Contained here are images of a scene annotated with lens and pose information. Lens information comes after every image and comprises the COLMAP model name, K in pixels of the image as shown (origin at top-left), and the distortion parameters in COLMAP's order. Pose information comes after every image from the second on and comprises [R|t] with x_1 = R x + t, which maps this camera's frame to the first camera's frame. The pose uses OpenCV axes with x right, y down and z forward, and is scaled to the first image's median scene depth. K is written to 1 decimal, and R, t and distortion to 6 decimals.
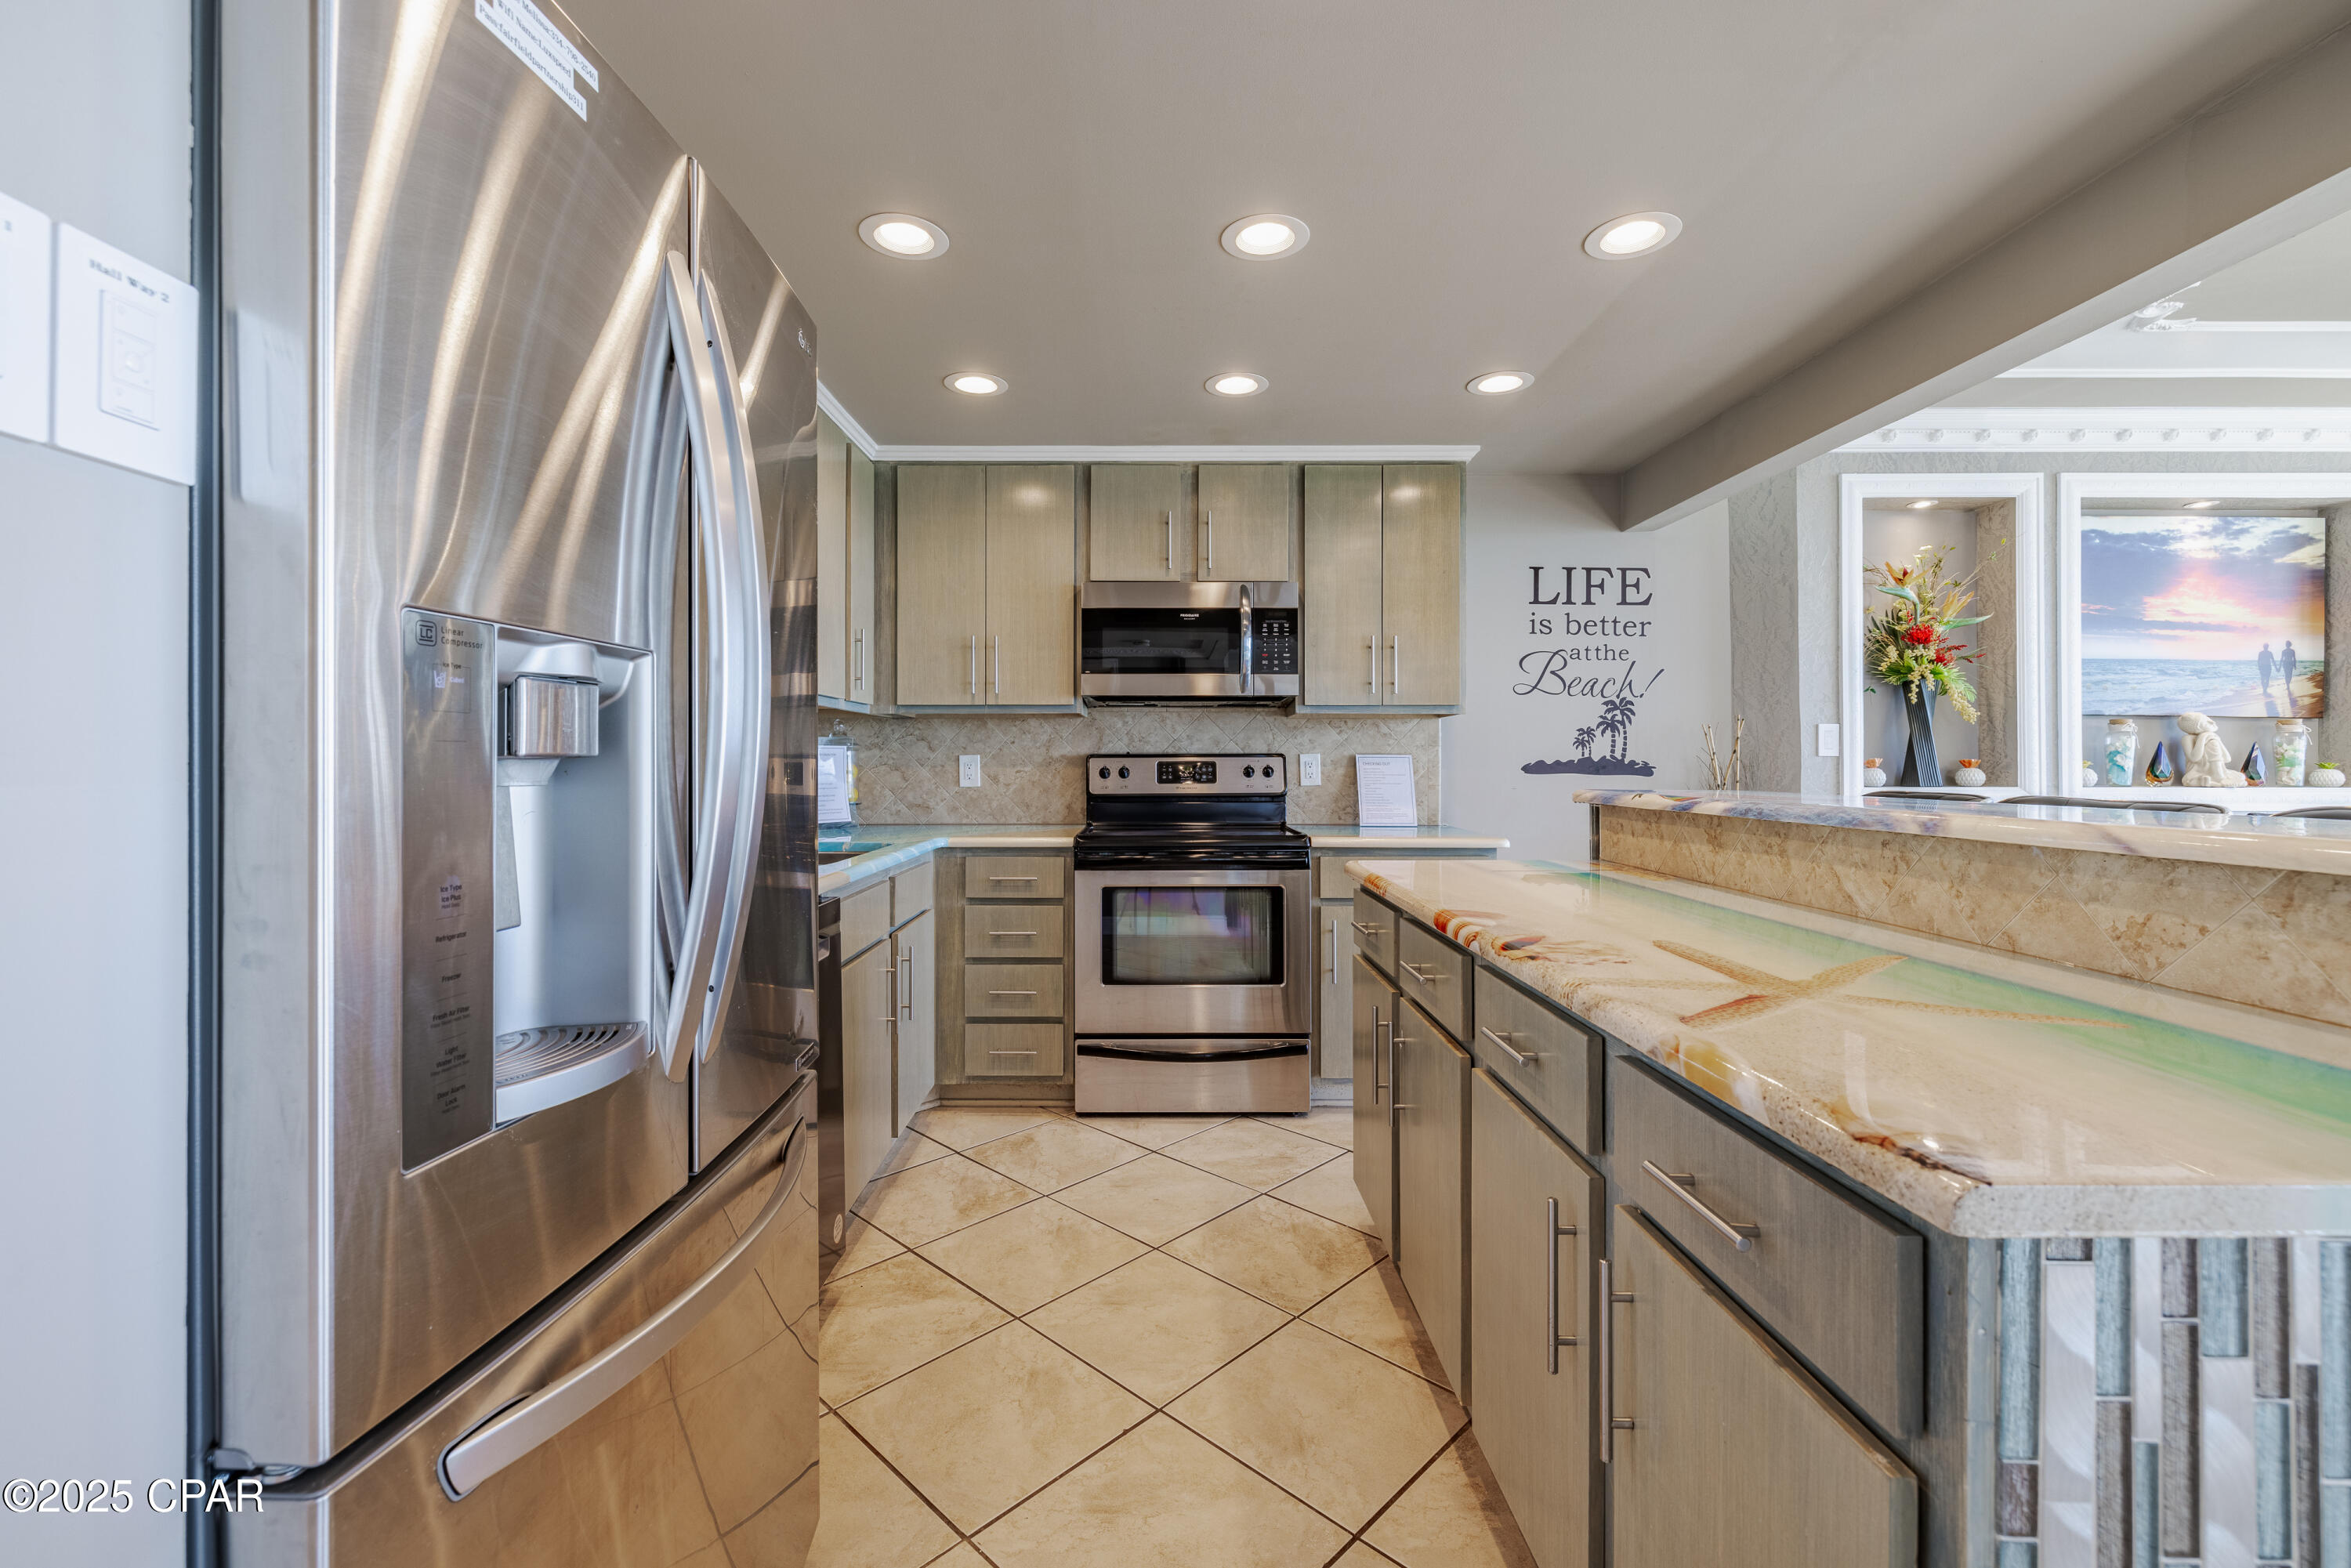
lens RADIAL K [[984.2, 0, 1165.5], [0, 984.2, 768.8], [0, 0, 1]] dist [-0.002630, 0.000175]
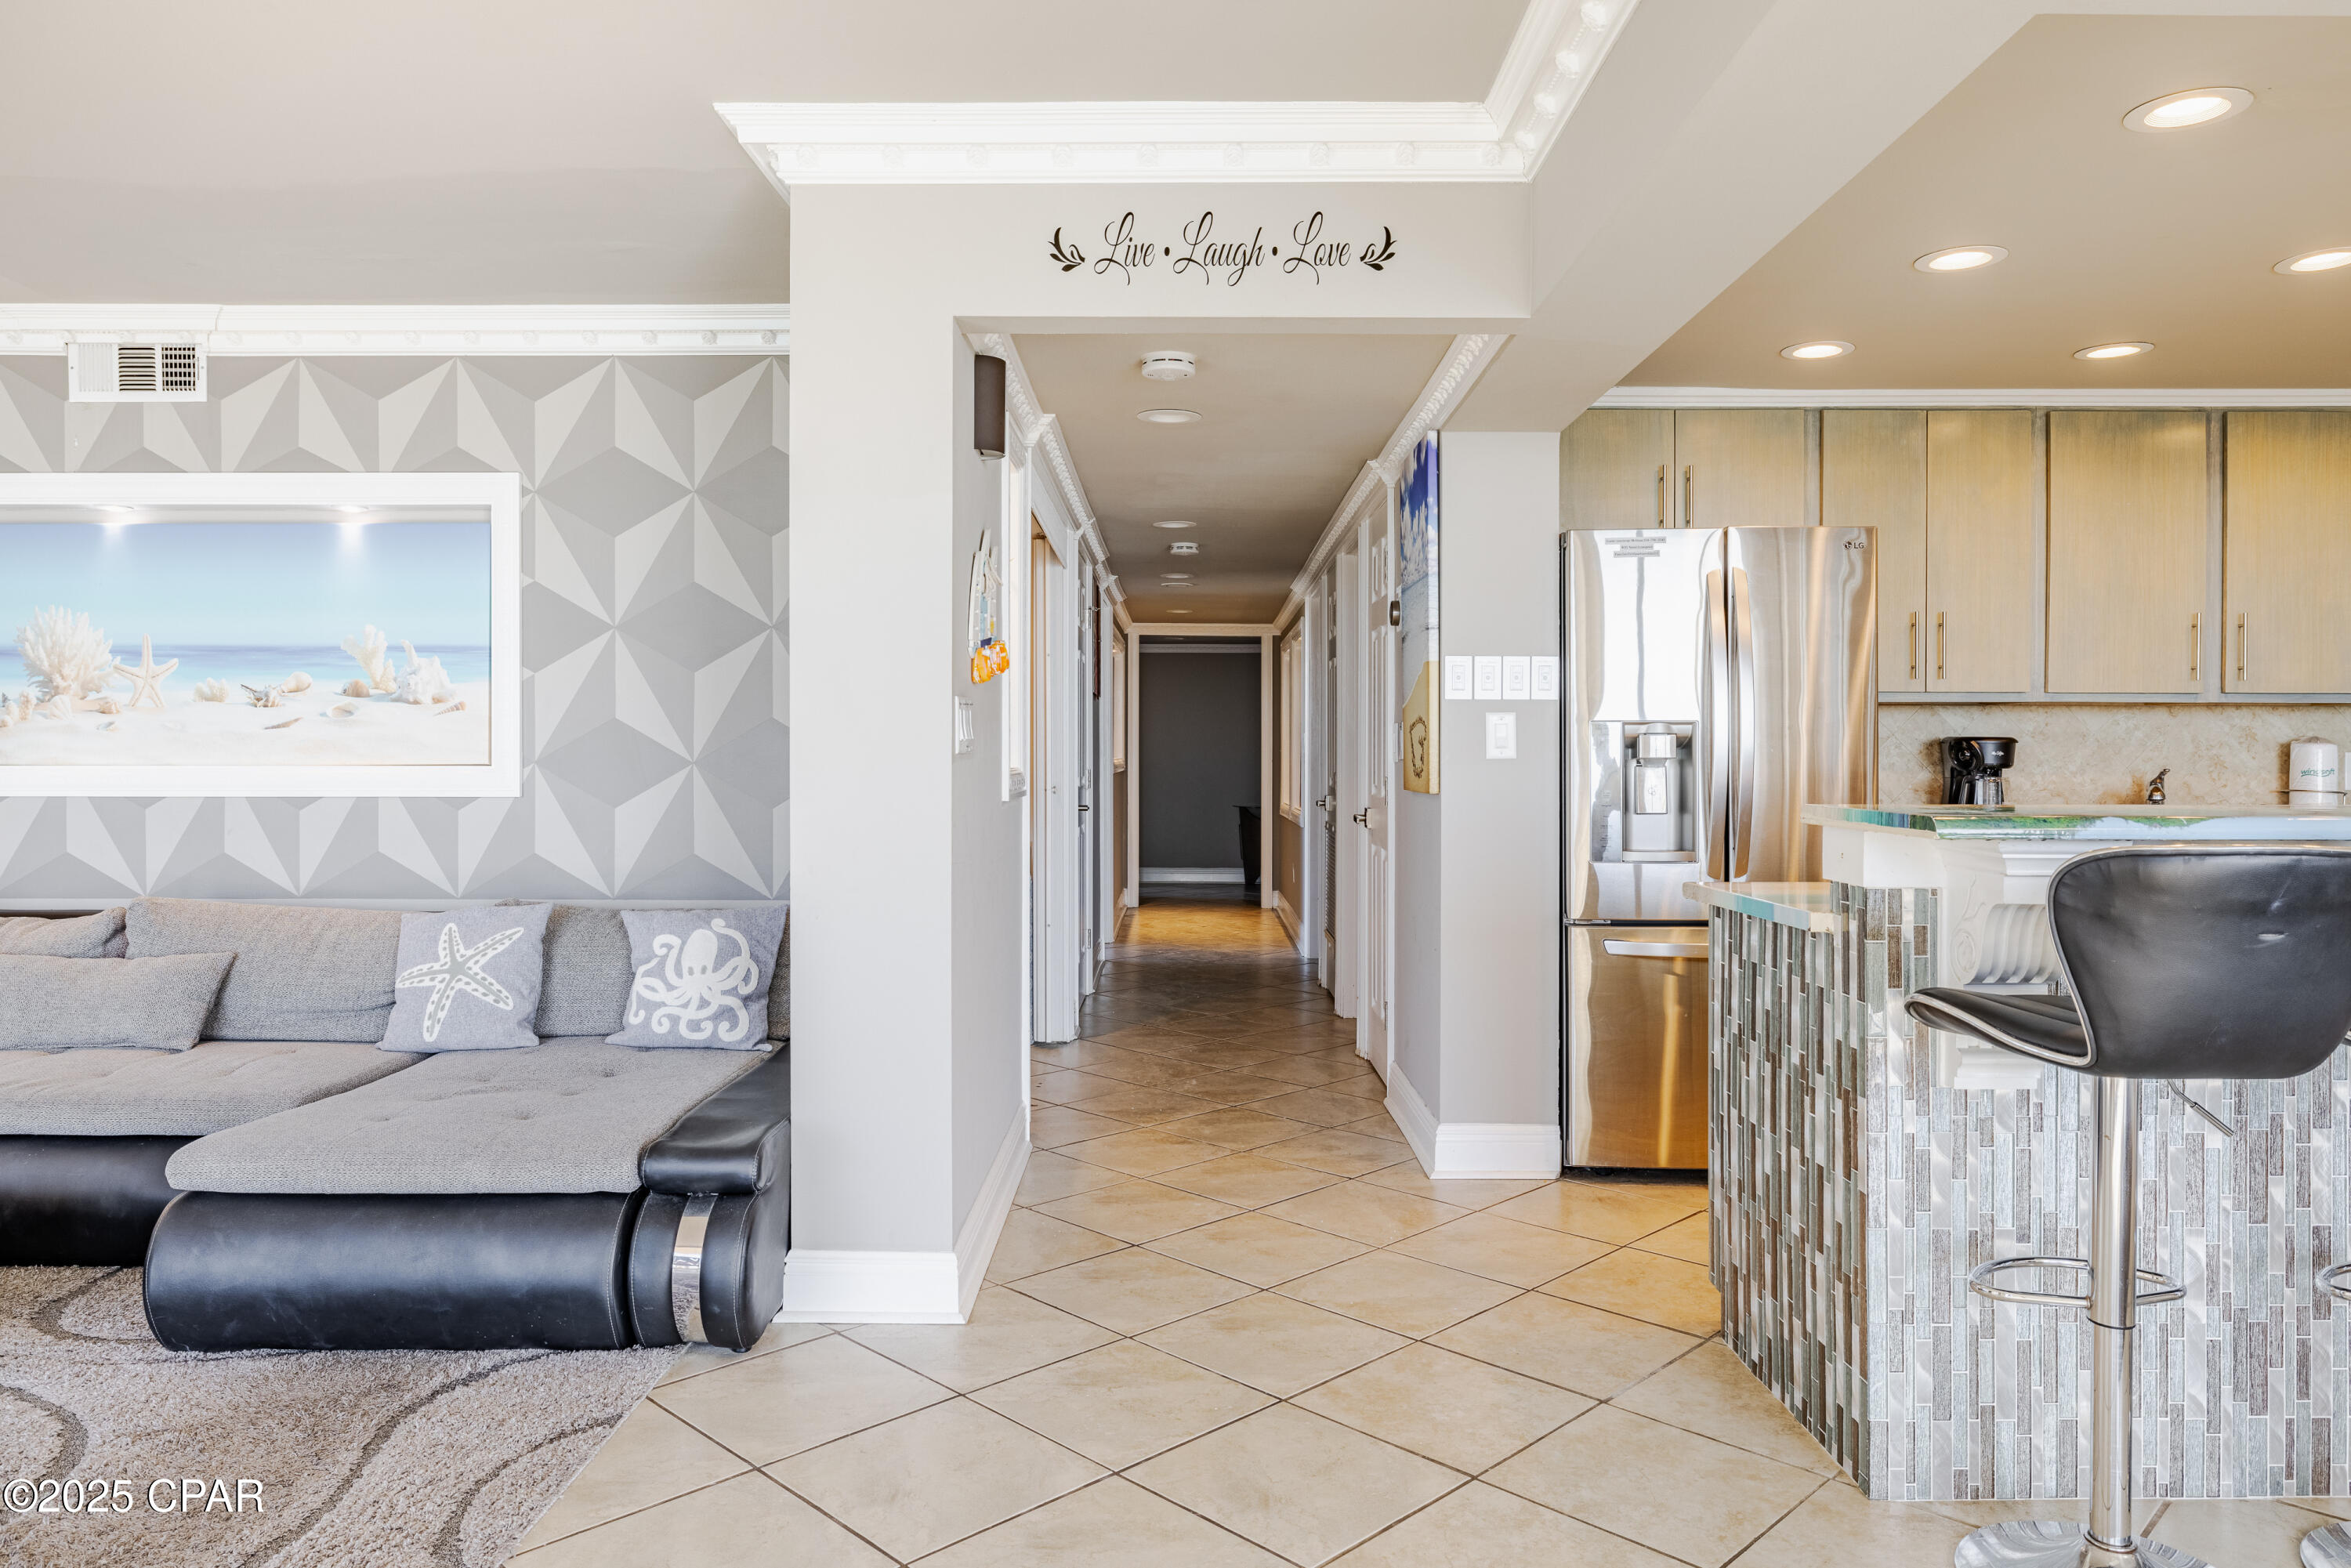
lens RADIAL K [[1544.0, 0, 1175.1], [0, 1544.0, 752.2], [0, 0, 1]] dist [-0.000022, -0.002755]
pose [[-0.014367, 0.000588, -0.999897, 0.964567], [-0.007062, 0.999975, 0.000690, -0.005522], [0.999872, 0.007072, -0.014363, -0.105747]]
